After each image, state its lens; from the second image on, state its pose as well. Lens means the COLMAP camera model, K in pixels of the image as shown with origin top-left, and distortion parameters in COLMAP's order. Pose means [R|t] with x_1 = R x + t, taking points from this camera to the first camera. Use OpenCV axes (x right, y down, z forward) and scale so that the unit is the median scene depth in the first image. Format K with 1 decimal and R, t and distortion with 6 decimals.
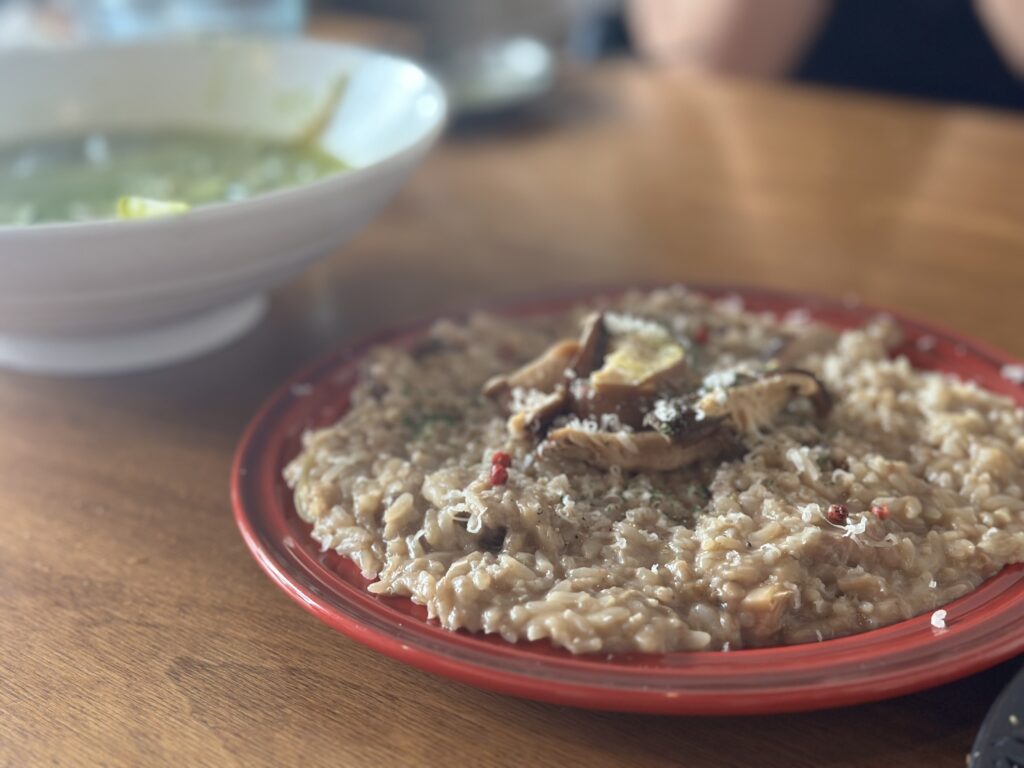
lens RADIAL K [[1463.9, 0, 512.0], [0, 1463.9, 384.0], [0, 0, 1]] dist [0.103905, -0.109634]
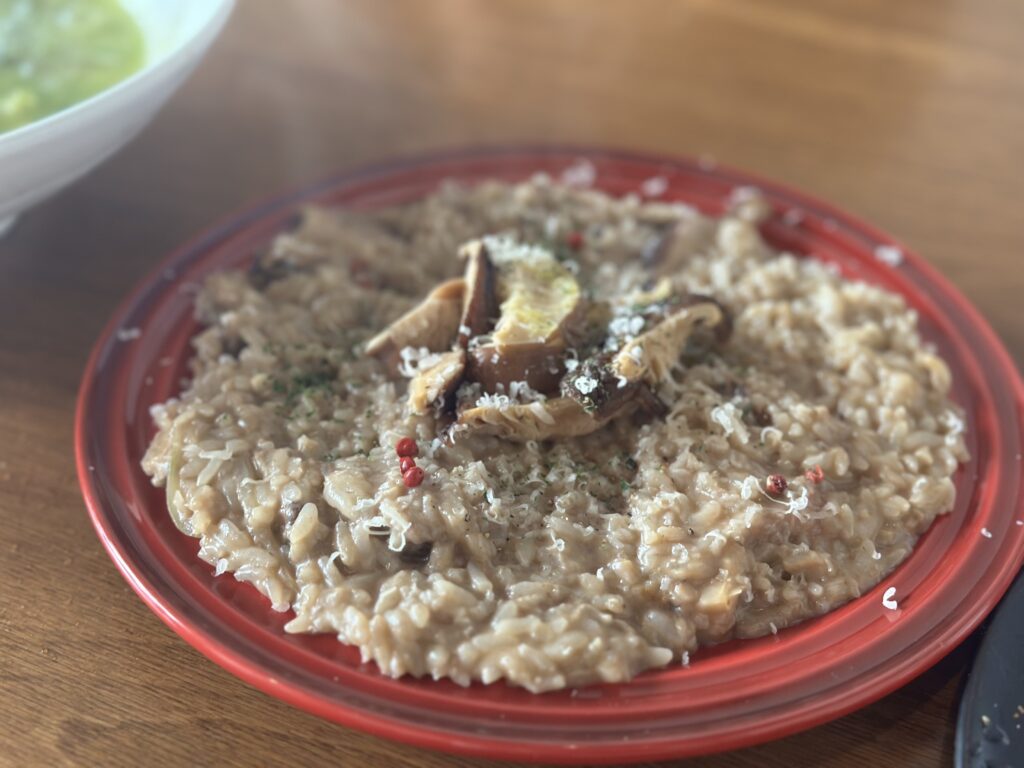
lens RADIAL K [[1463.9, 0, 512.0], [0, 1463.9, 384.0], [0, 0, 1]] dist [0.103905, -0.109634]
pose [[0.973893, -0.090666, 0.208118, -0.132280], [0.039290, 0.970265, 0.238835, -0.204087], [-0.223584, -0.224422, 0.948496, 0.156241]]
